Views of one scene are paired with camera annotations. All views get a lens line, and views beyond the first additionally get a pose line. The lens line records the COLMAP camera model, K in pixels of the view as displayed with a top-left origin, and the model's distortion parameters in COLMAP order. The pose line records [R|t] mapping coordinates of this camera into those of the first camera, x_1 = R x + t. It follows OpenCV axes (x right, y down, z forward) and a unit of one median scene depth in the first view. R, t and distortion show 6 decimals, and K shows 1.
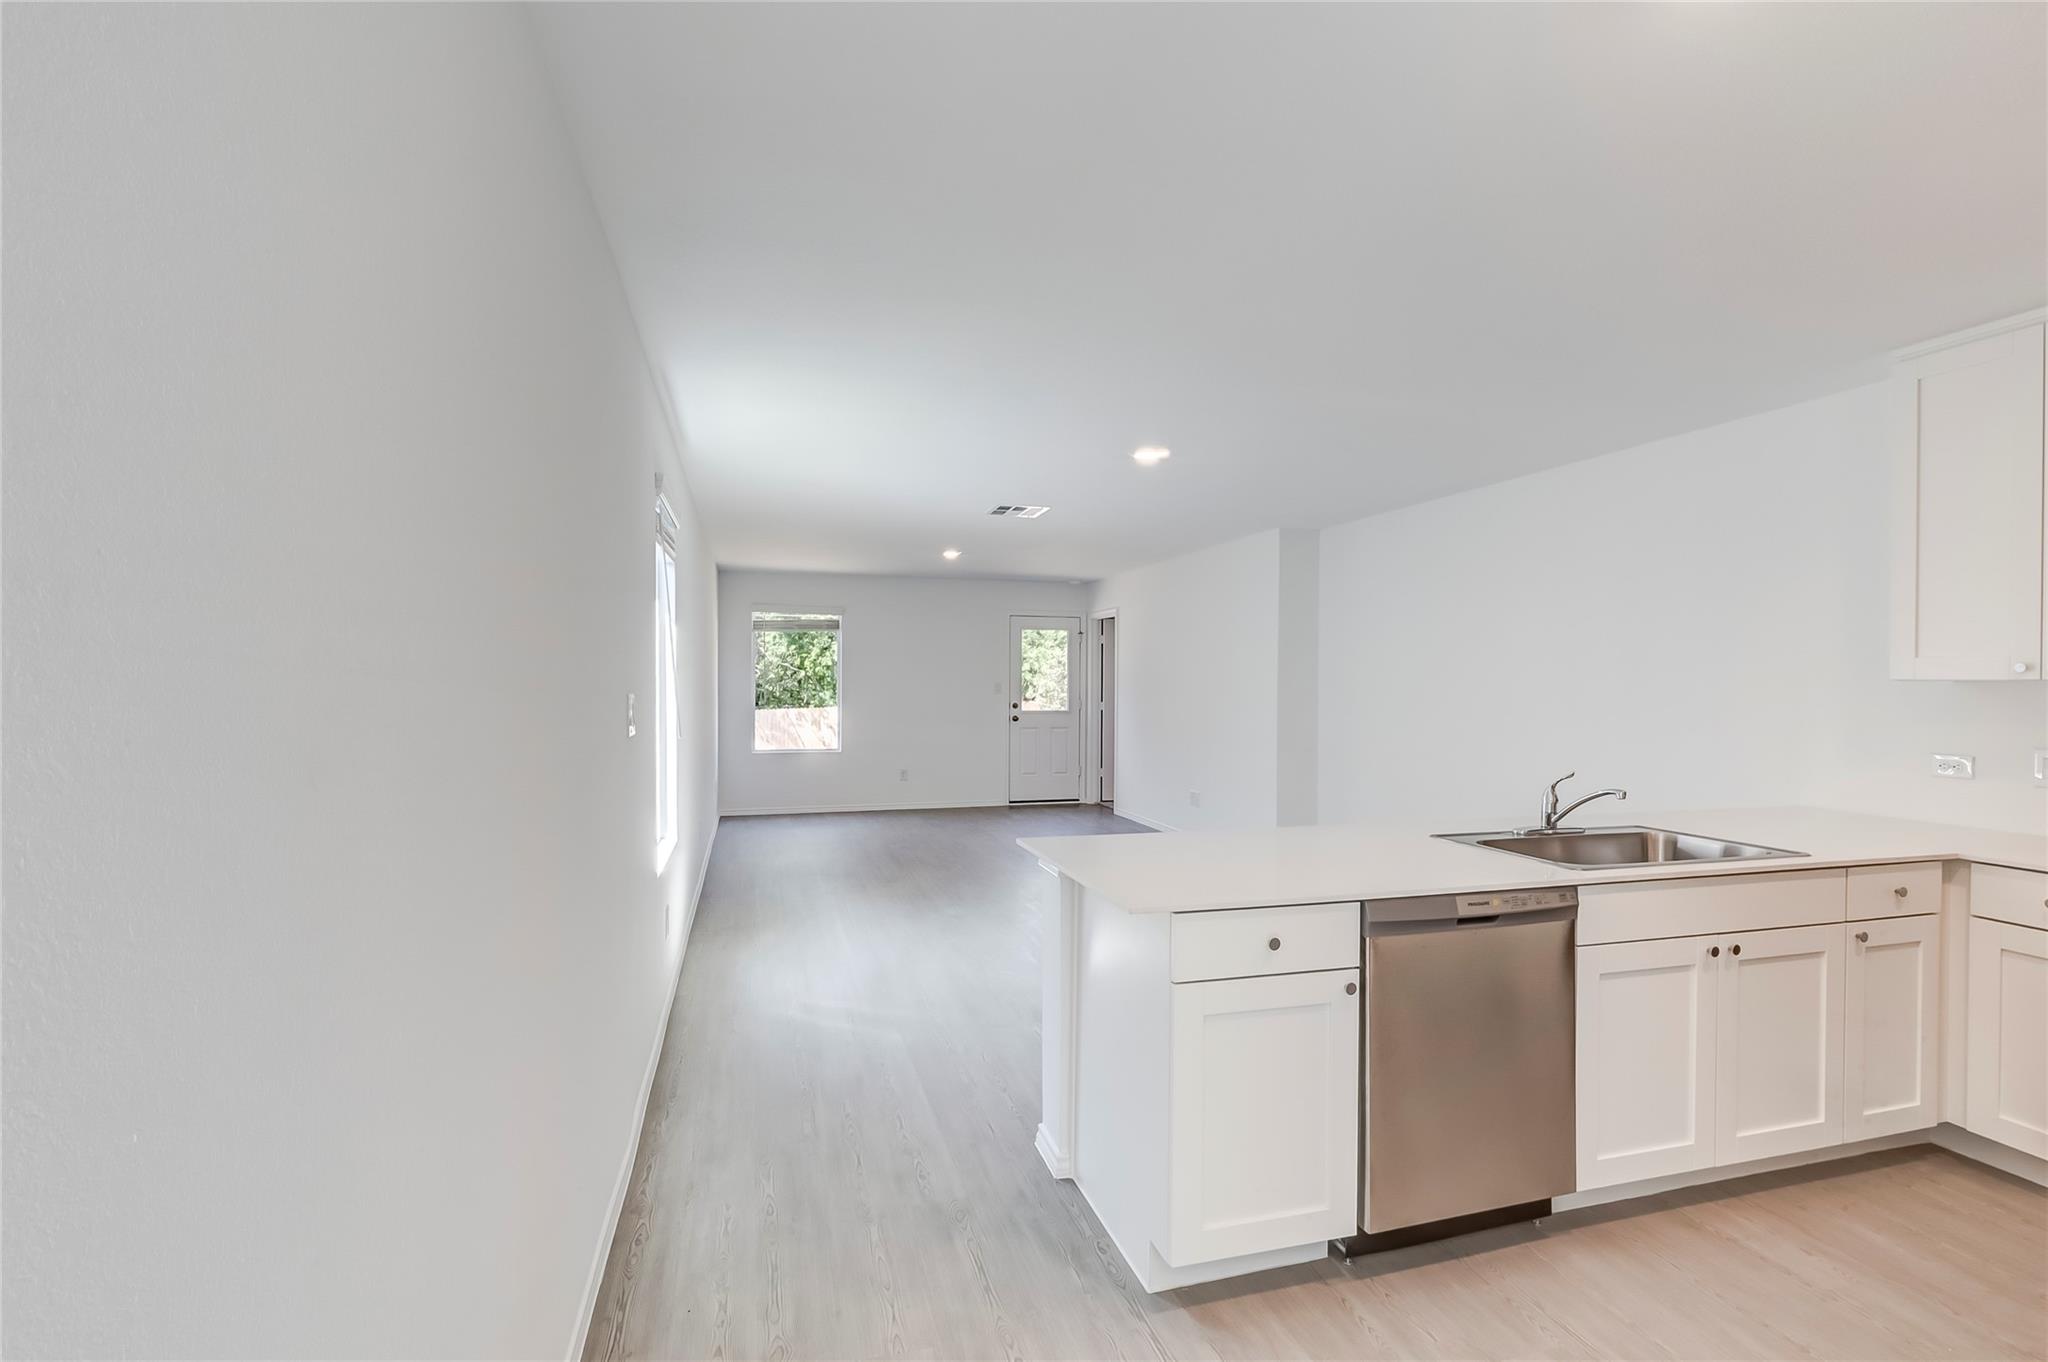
lens RADIAL K [[942.1, 0, 1028.8], [0, 942.1, 681.6], [0, 0, 1]] dist [0.011297, -0.000081]
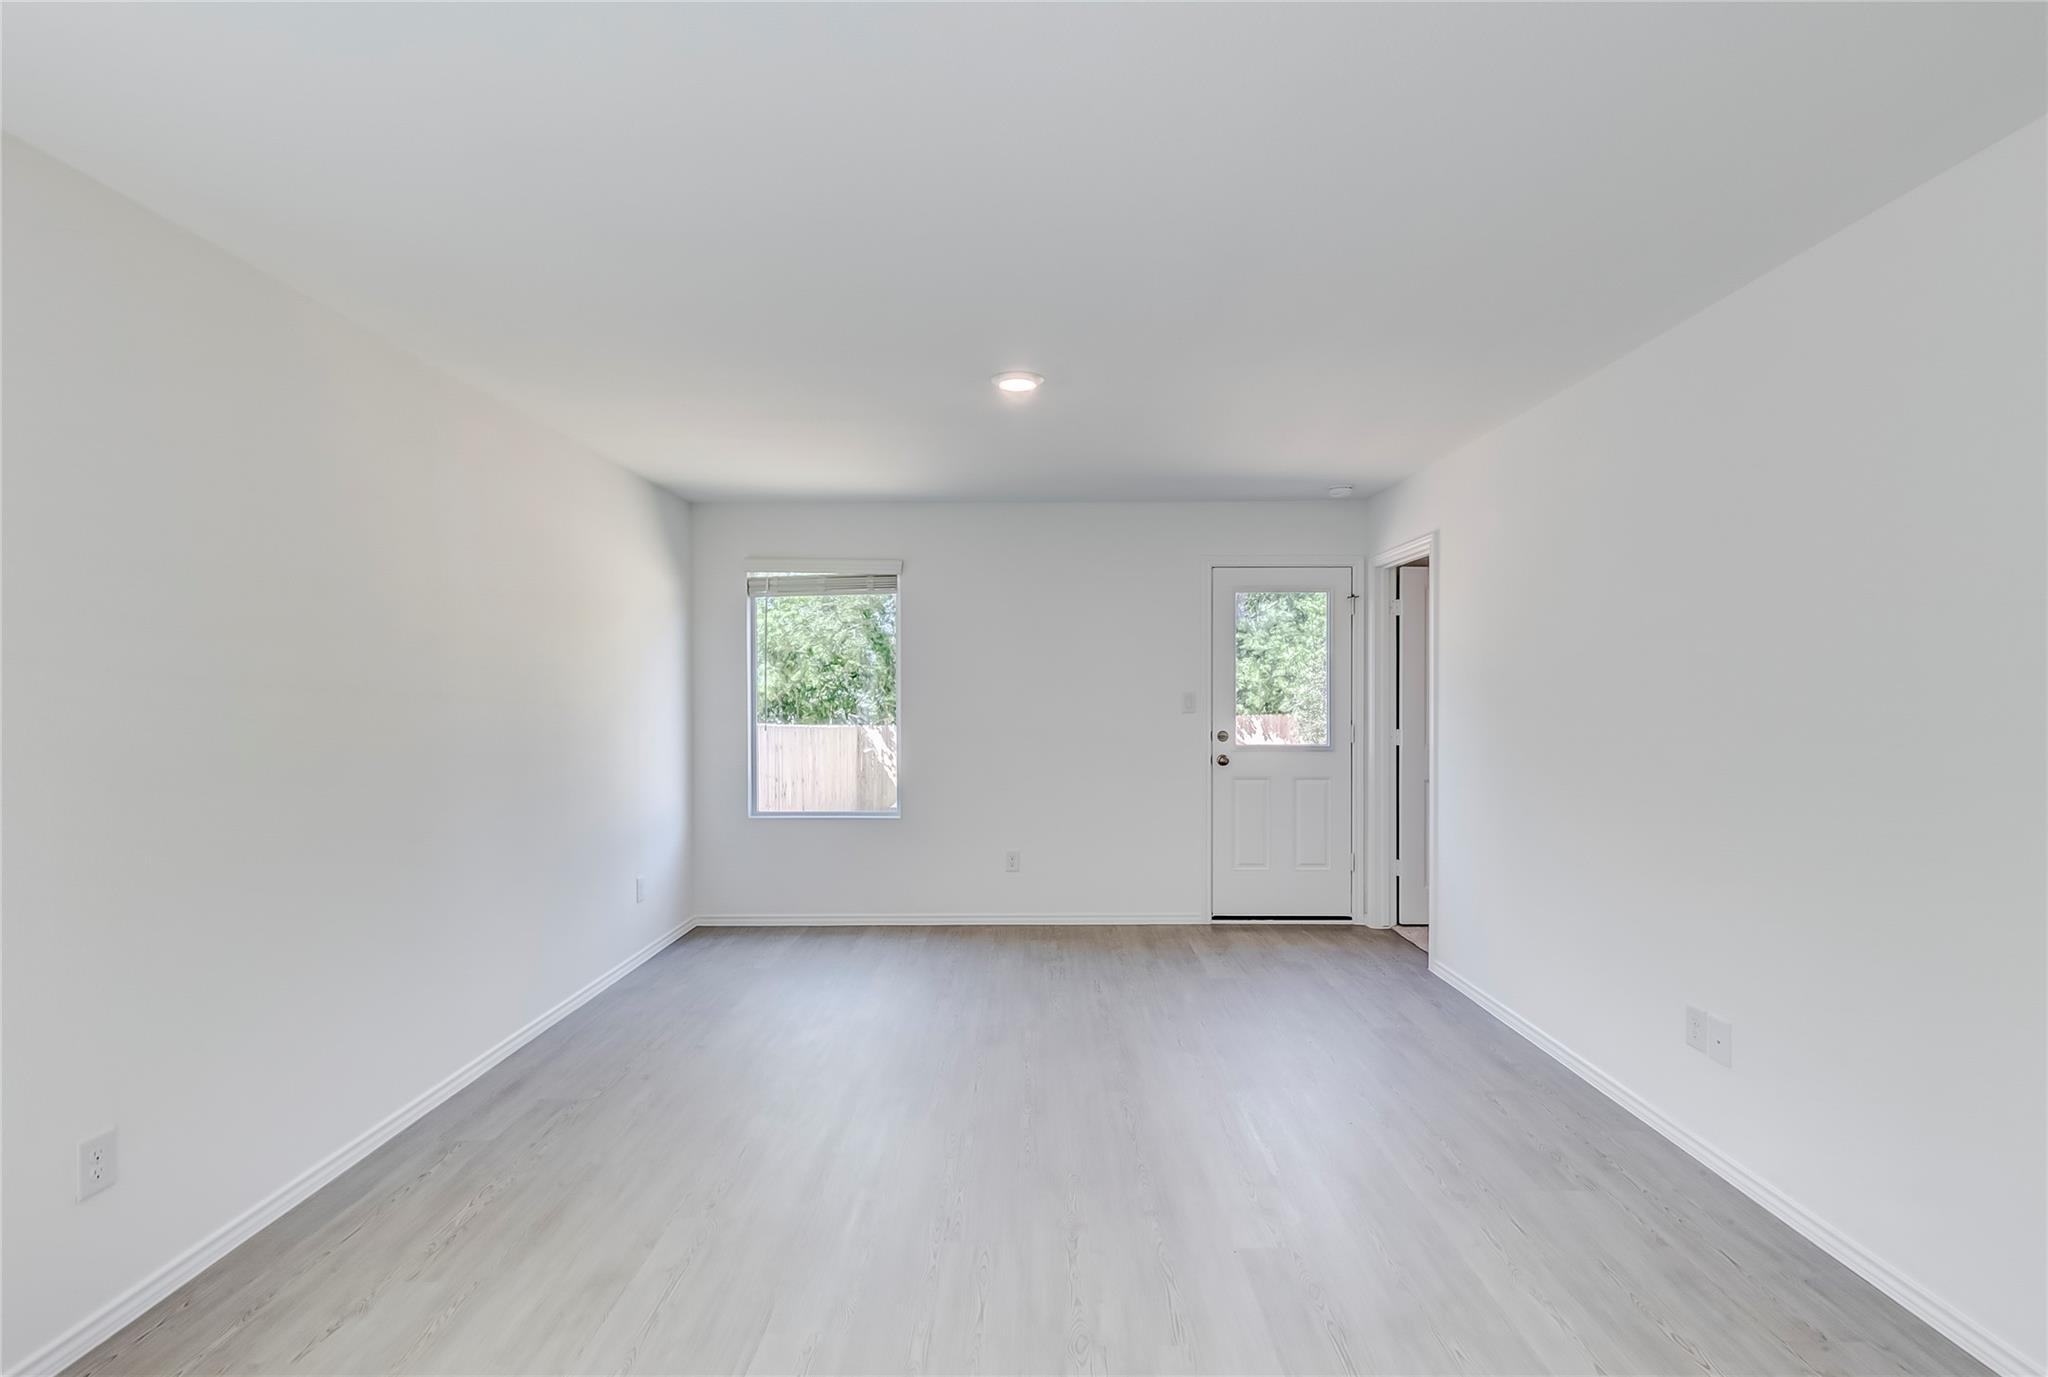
lens RADIAL K [[944.1, 0, 1032.1], [0, 944.1, 696.6], [0, 0, 1]] dist [-0.000683, 0.000110]
pose [[0.962966, -0.002761, -0.269607, 0.025117], [0.004412, 0.999975, 0.005520, 0.000435], [0.269585, -0.006505, 0.962955, 0.463493]]
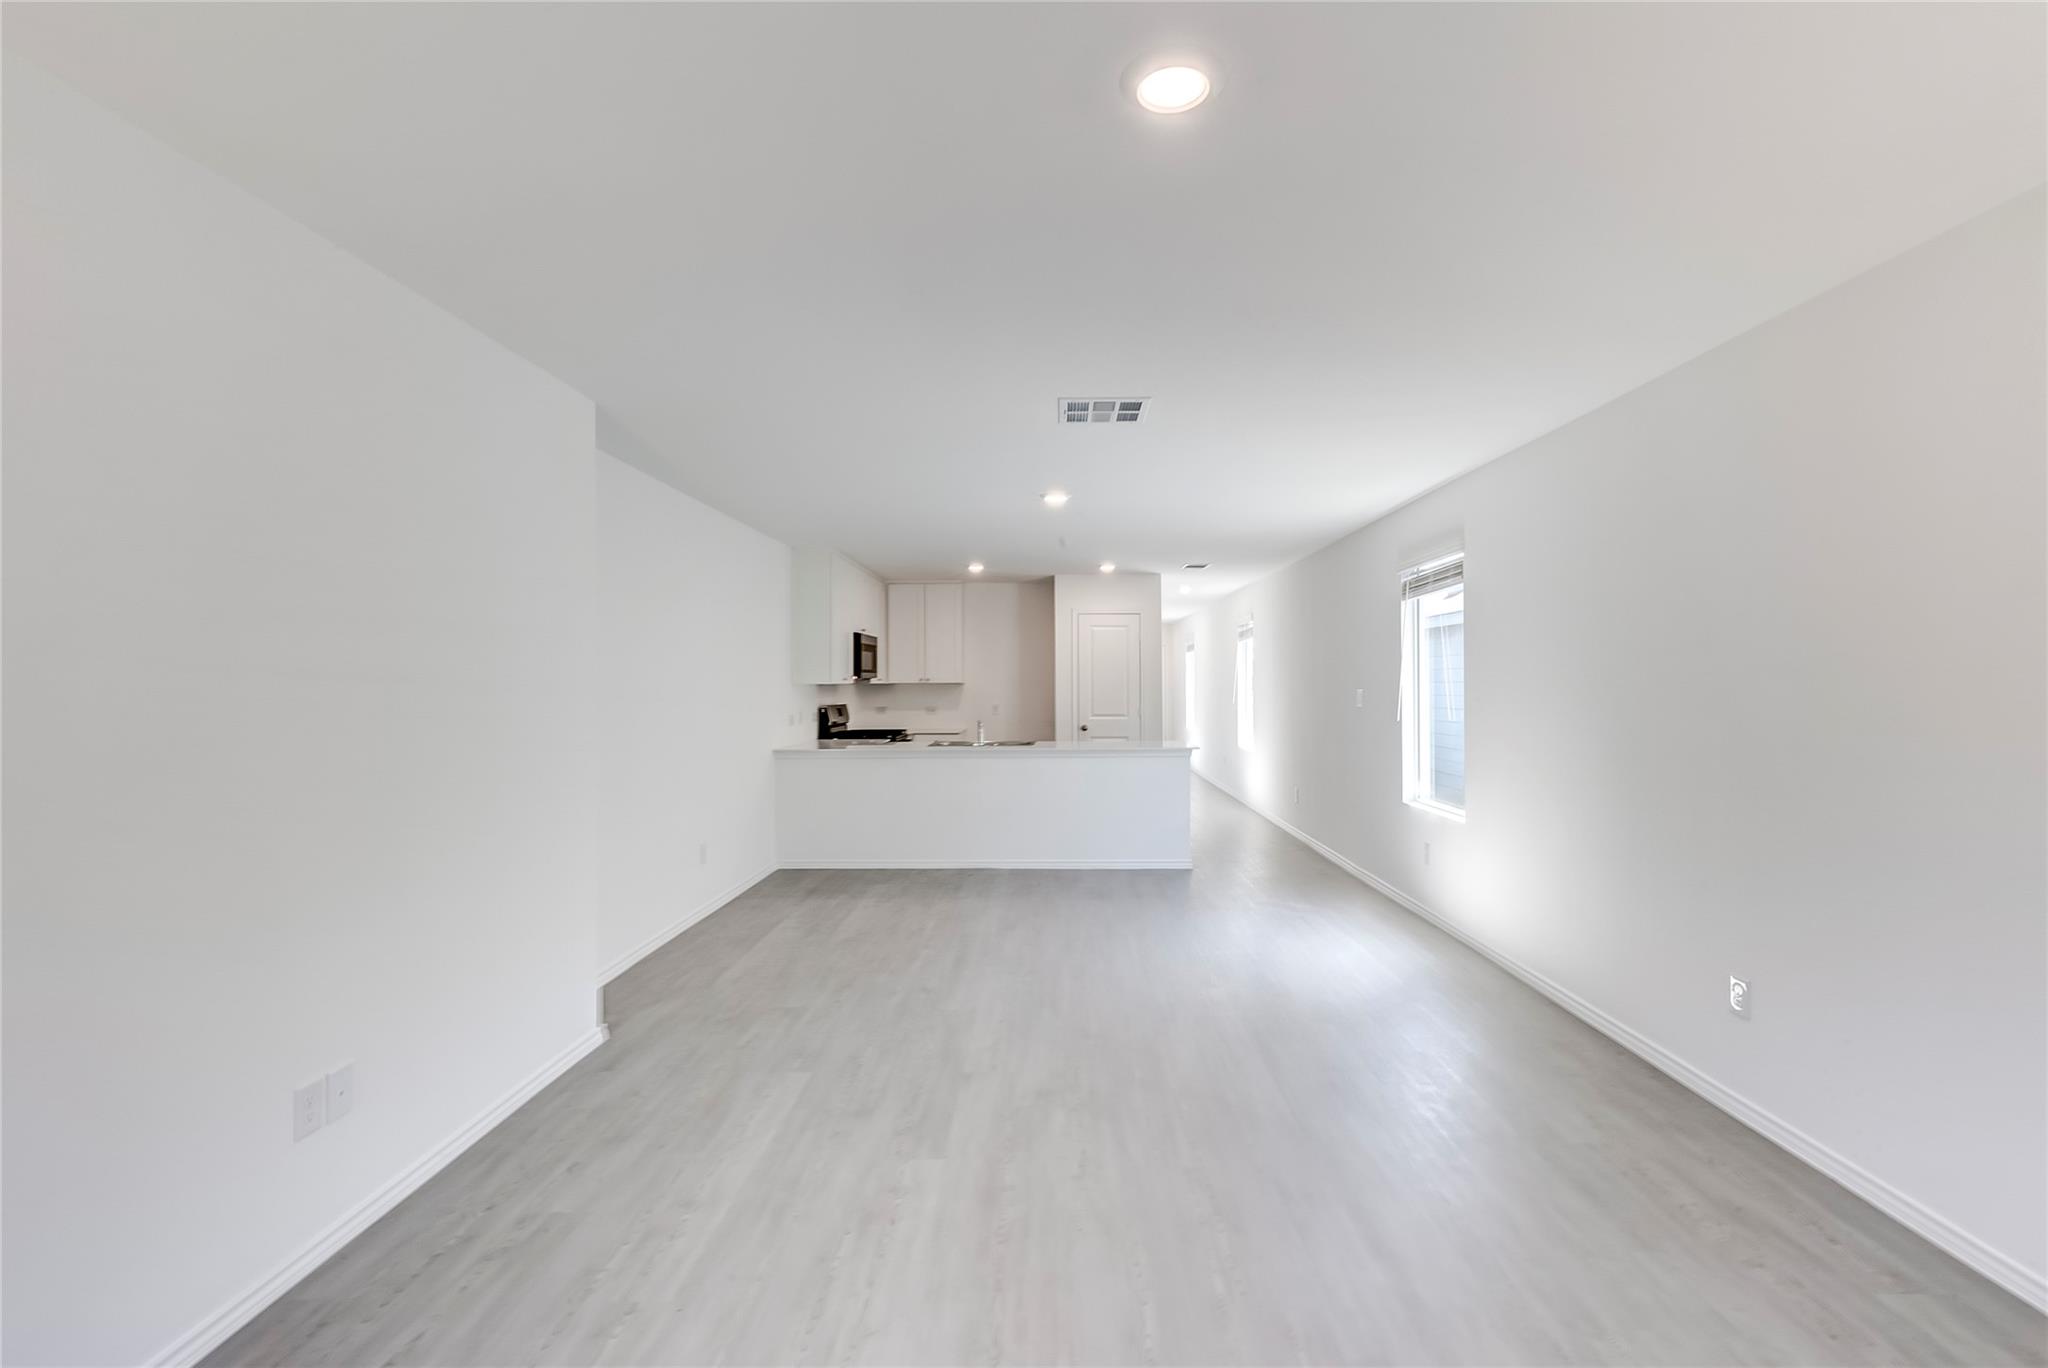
lens RADIAL K [[942.1, 0, 1028.8], [0, 942.1, 684.6], [0, 0, 1]] dist [0.011297, -0.000081]
pose [[-0.955184, 0.002406, 0.296002, -0.086864], [0.003886, 0.999983, 0.004411, -0.001131], [-0.295987, 0.005364, -0.955177, 0.922322]]
